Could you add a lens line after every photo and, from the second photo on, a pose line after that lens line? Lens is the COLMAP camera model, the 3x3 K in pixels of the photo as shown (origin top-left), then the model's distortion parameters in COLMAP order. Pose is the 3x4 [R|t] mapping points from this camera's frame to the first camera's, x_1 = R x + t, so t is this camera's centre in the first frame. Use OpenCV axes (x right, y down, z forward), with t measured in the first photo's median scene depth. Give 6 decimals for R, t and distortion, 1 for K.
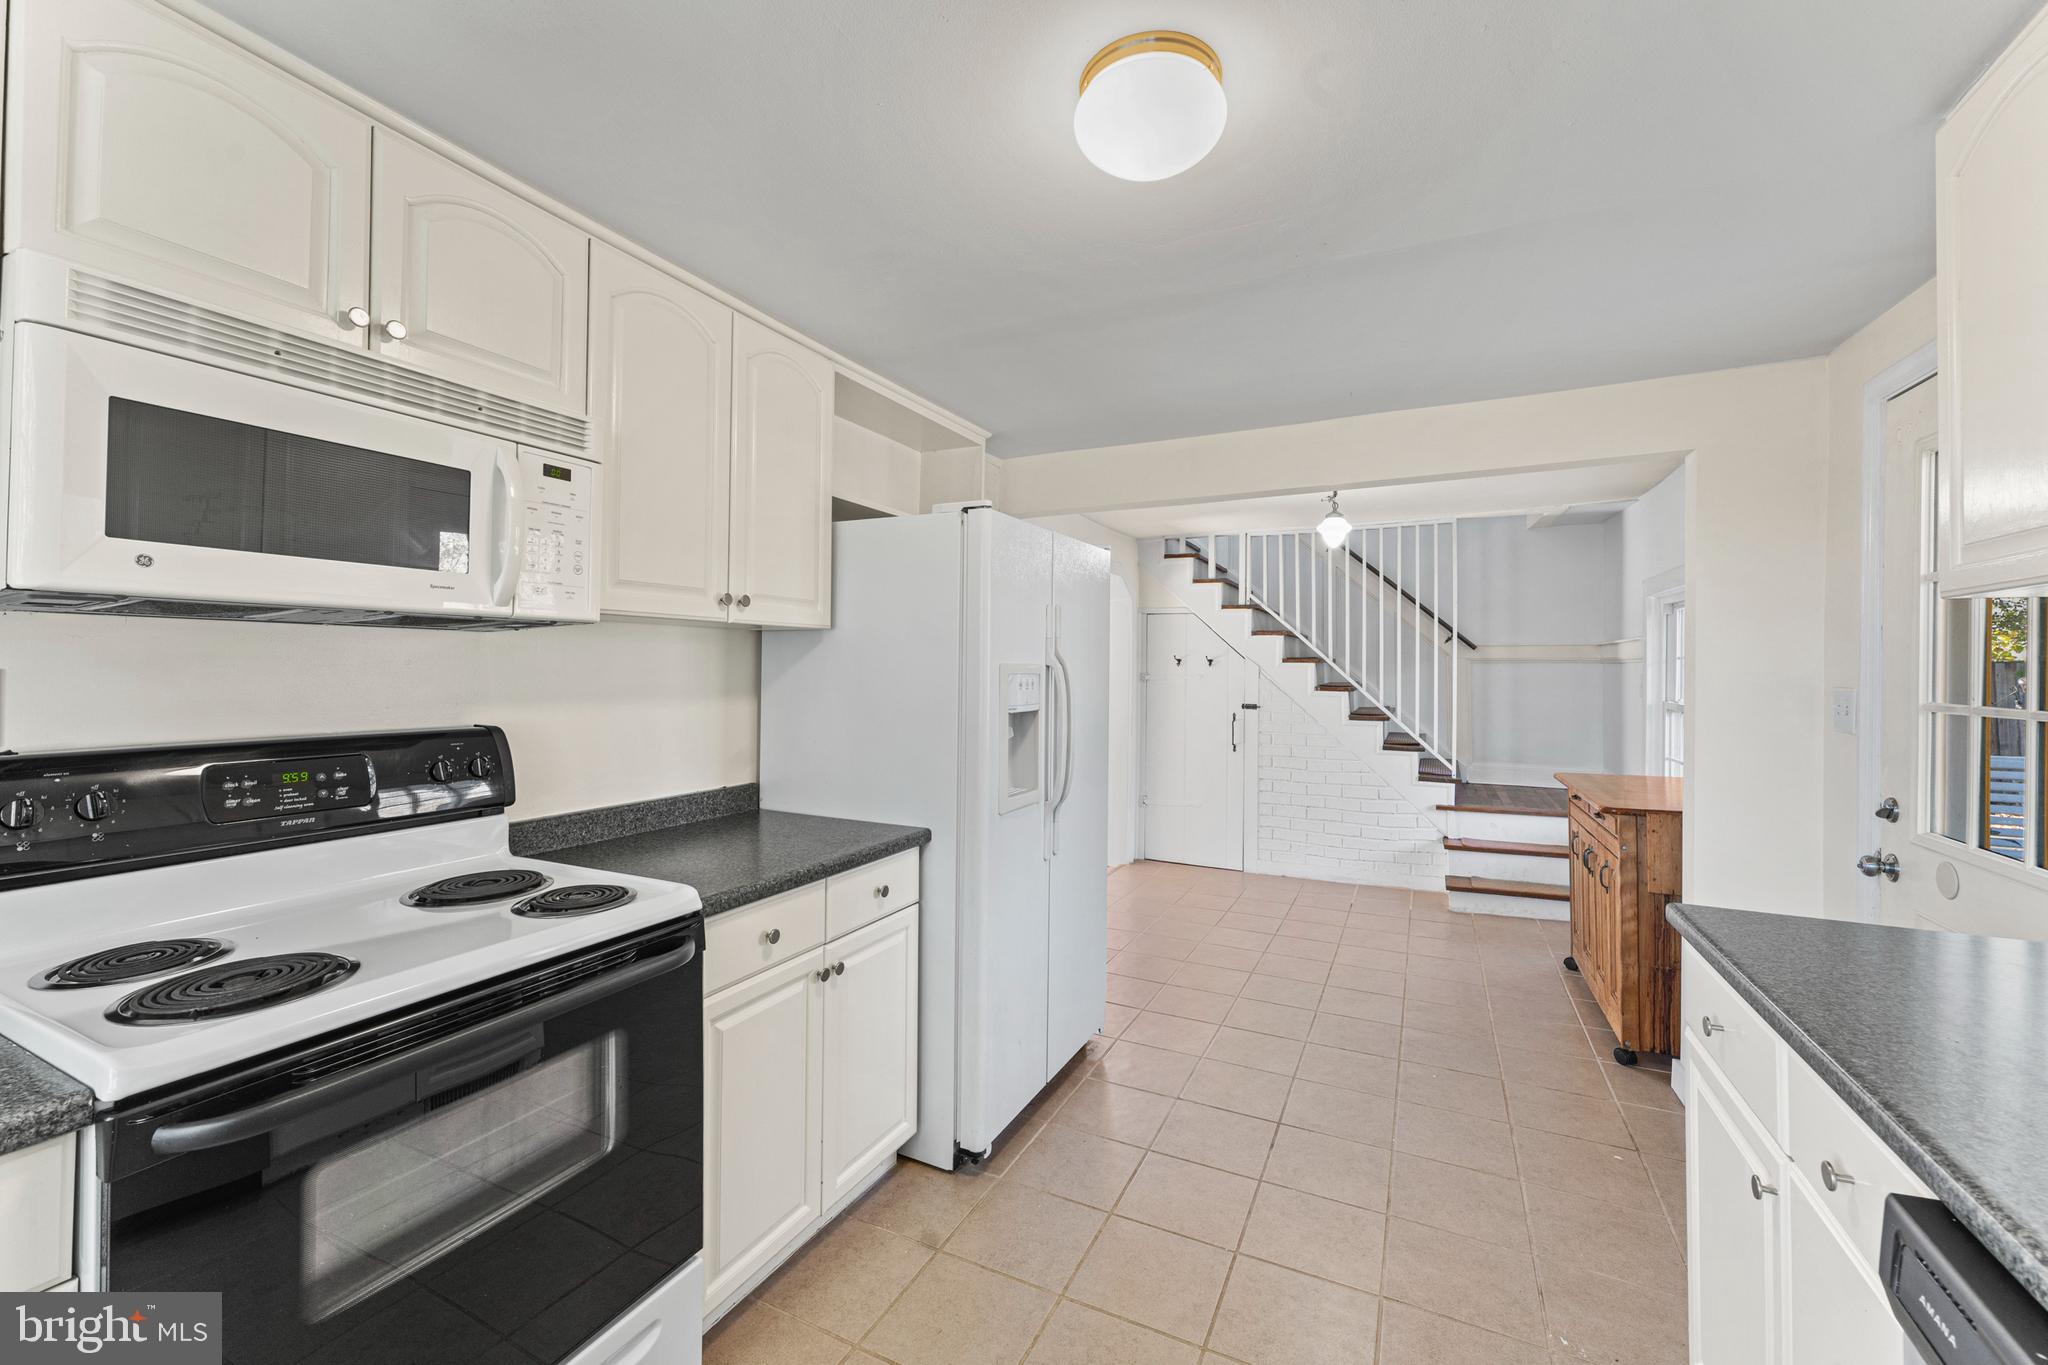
lens RADIAL K [[815.6, 0, 1015.2], [0, 815.6, 669.6], [0, 0, 1]] dist [0.001615, 0.000555]
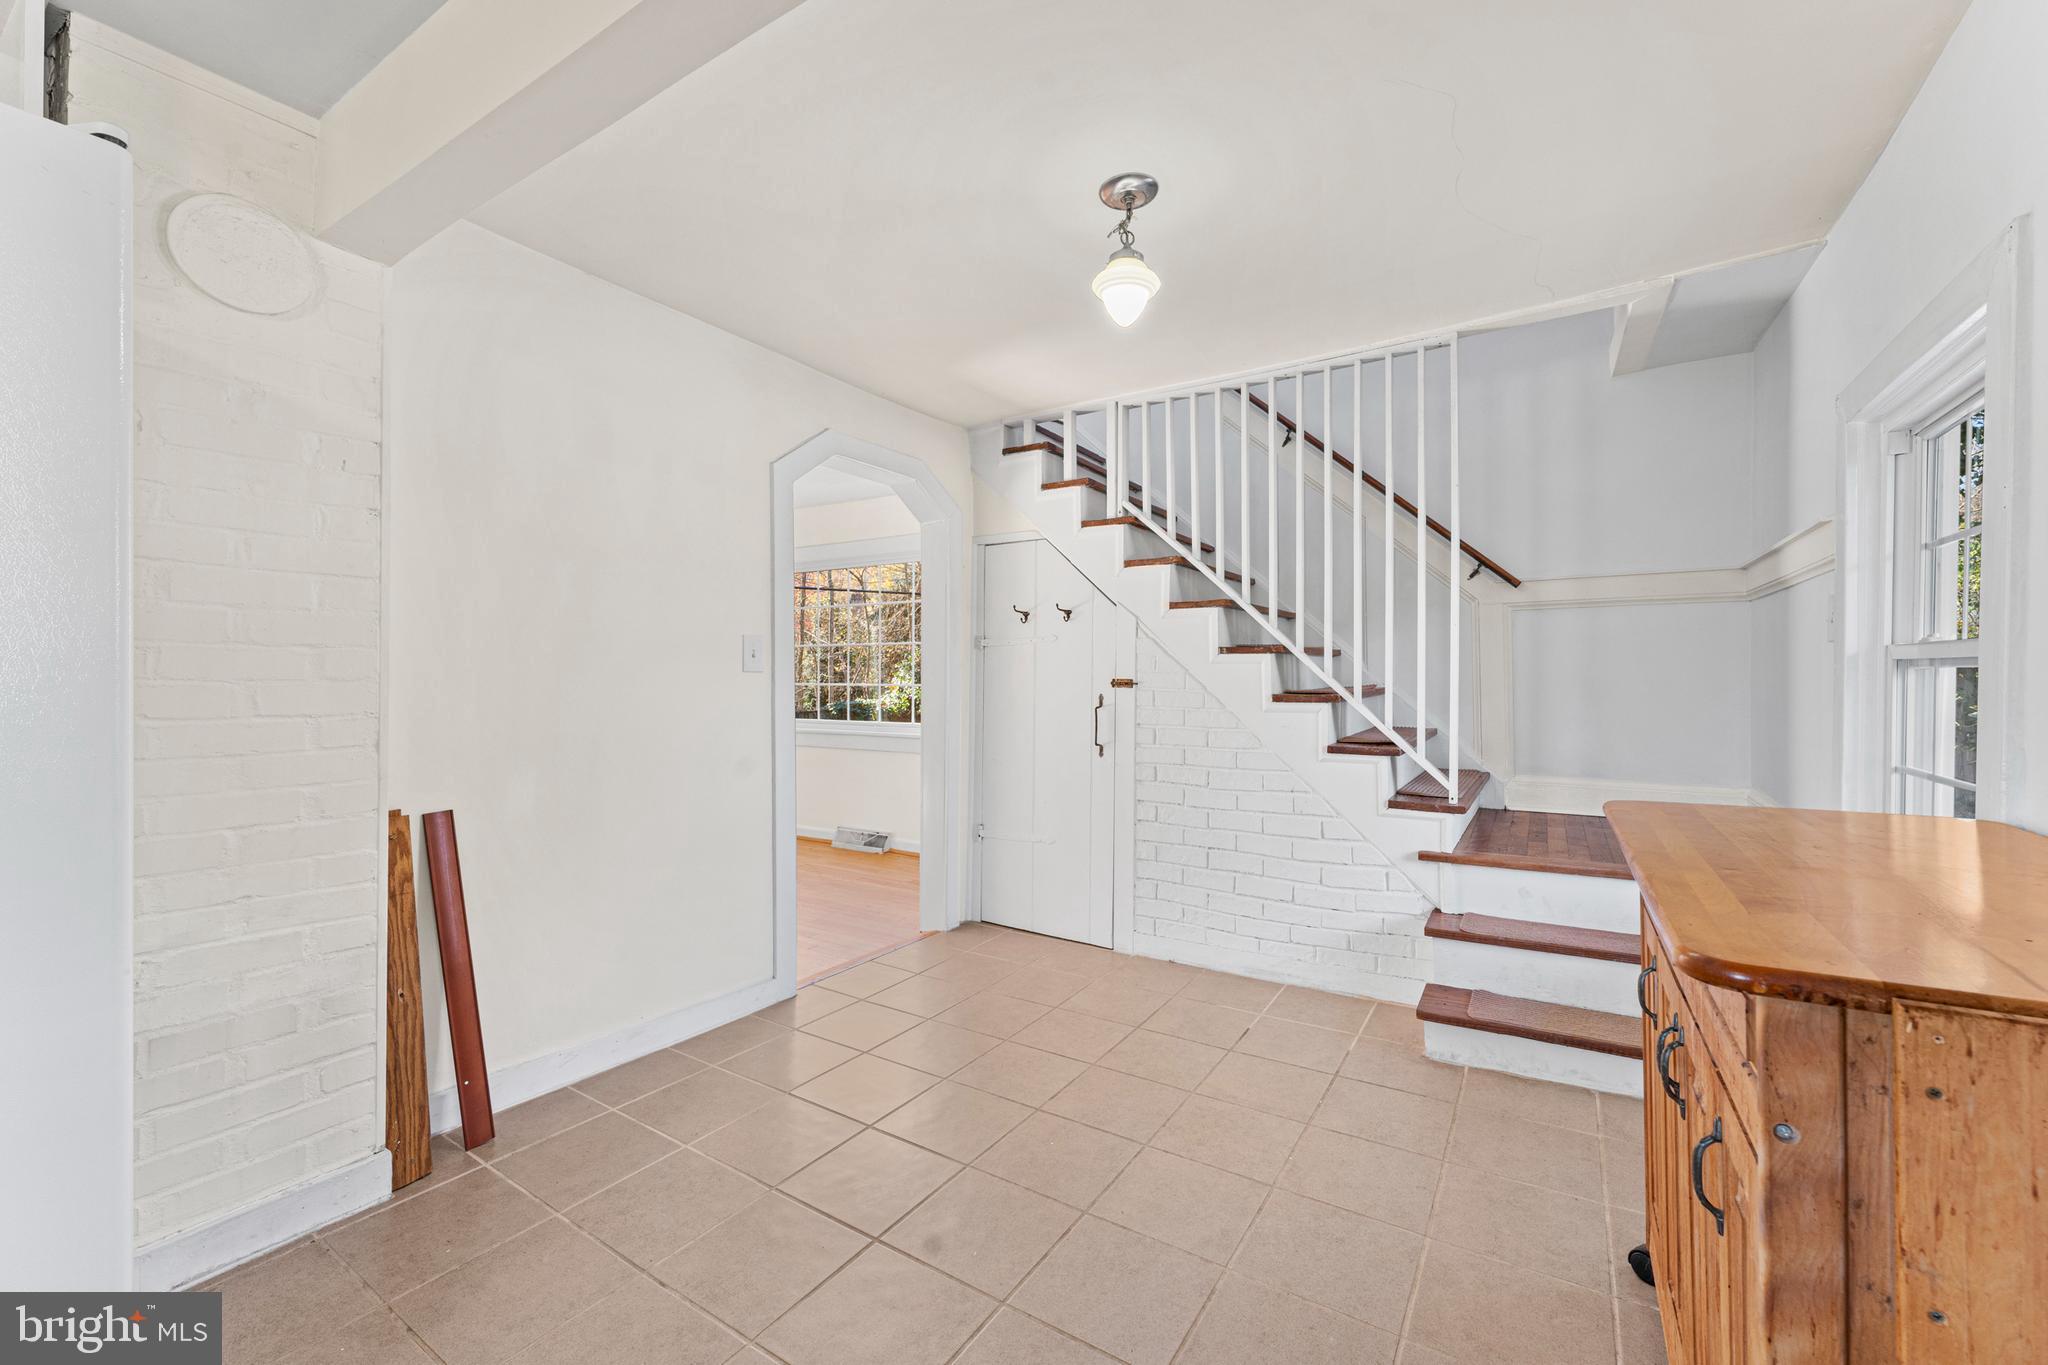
lens RADIAL K [[815.6, 0, 1026.6], [0, 815.6, 691.0], [0, 0, 1]] dist [0.001615, 0.000555]
pose [[0.993596, -0.005101, -0.112878, 0.292332], [0.006604, 0.999894, 0.012948, 0.043811], [0.112800, -0.013610, 0.993525, 0.390464]]
